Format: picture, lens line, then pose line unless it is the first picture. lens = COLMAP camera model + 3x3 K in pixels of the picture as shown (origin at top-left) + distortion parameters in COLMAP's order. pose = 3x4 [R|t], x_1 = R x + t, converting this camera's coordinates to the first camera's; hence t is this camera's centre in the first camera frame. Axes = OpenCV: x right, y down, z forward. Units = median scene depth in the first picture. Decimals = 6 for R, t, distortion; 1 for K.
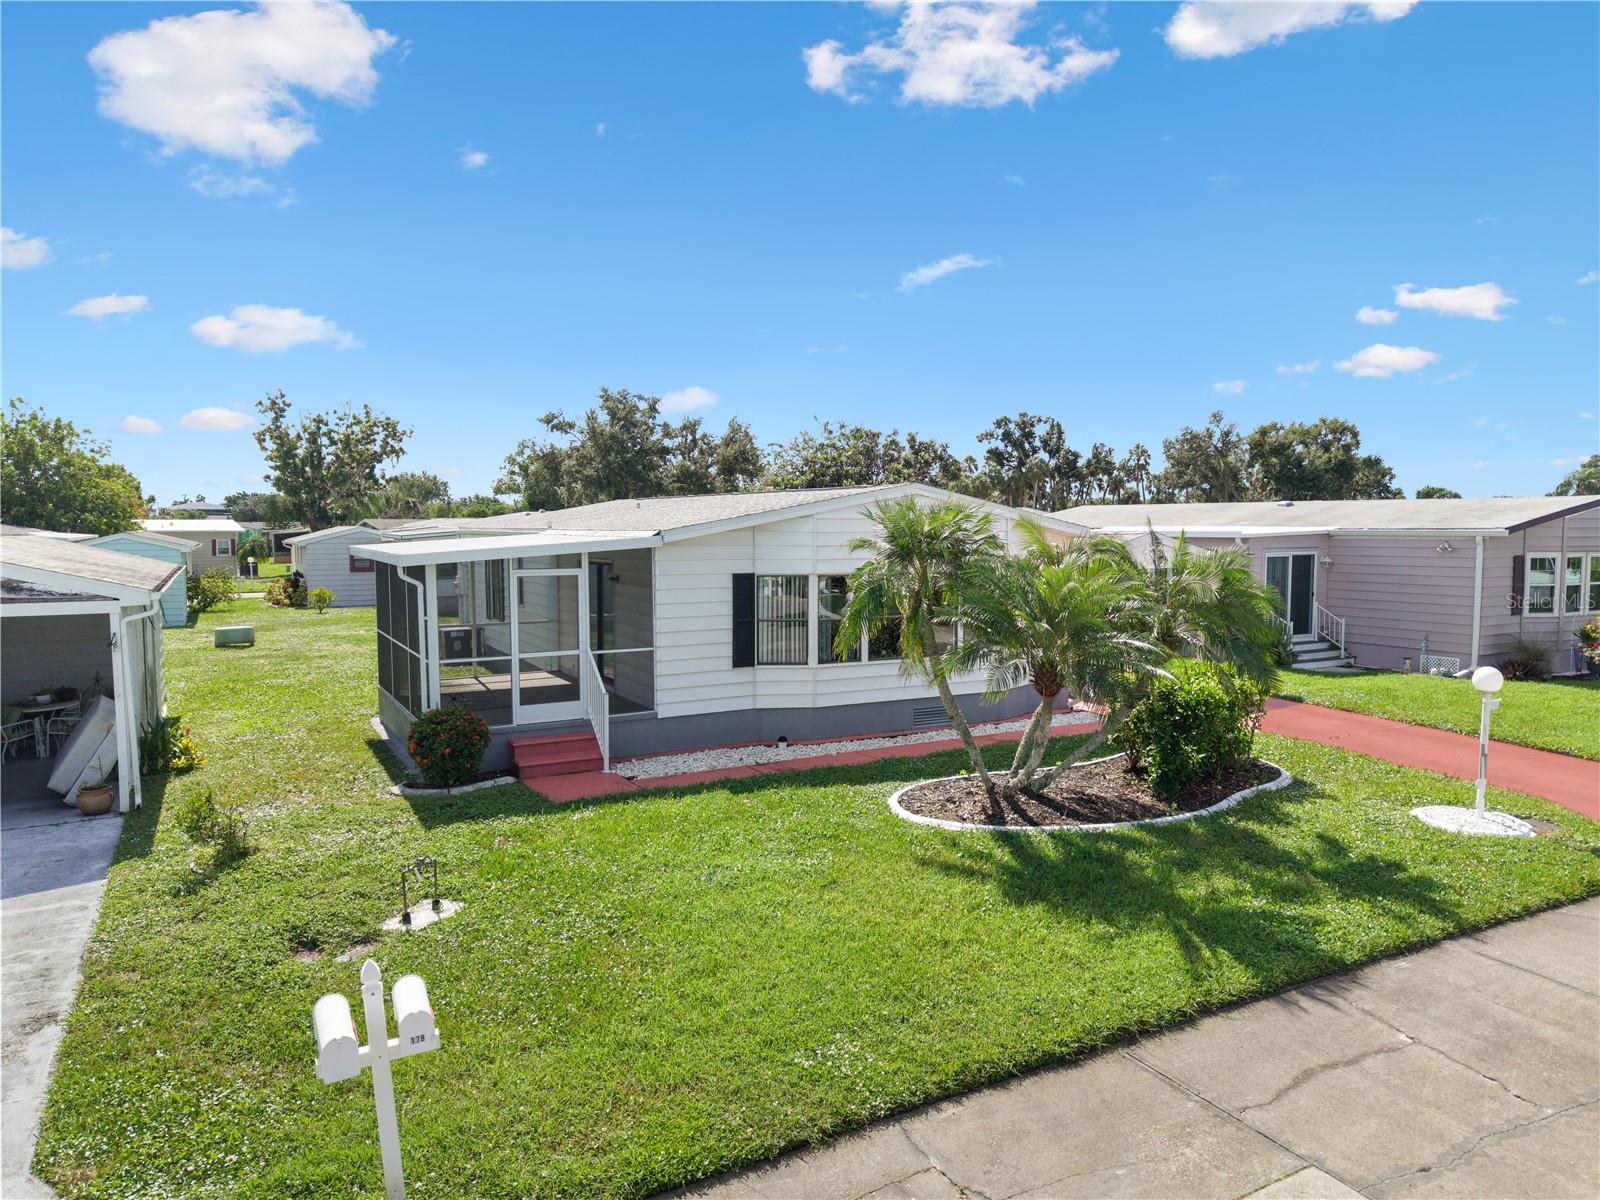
lens RADIAL K [[1068.6, 0, 797.1], [0, 1068.6, 608.2], [0, 0, 1]] dist [0.022385, -0.017332]
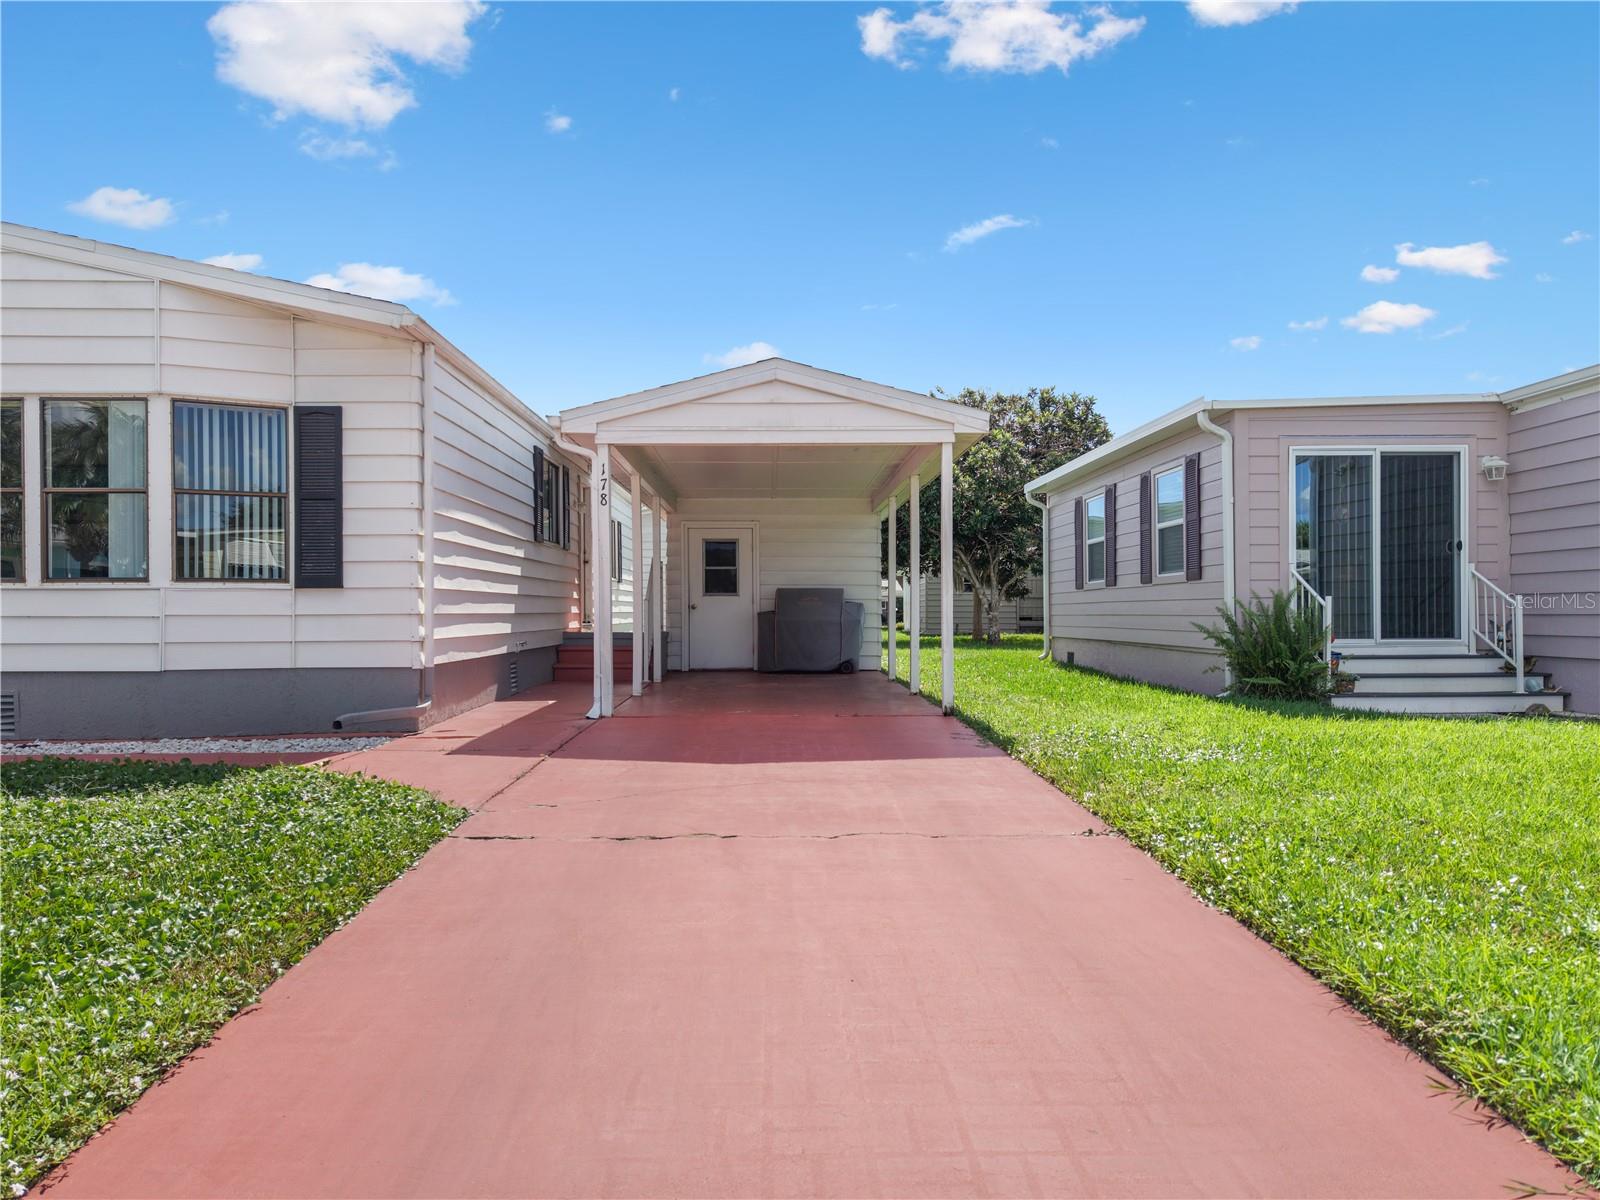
lens RADIAL K [[1073.9, 0, 804.2], [0, 1073.9, 615.4], [0, 0, 1]] dist [0.034234, -0.023708]
pose [[0.893694, -0.000841, -0.448676, 0.726073], [-0.032648, 0.997225, -0.066901, 0.086016], [0.447488, 0.074437, 0.891187, 0.826748]]
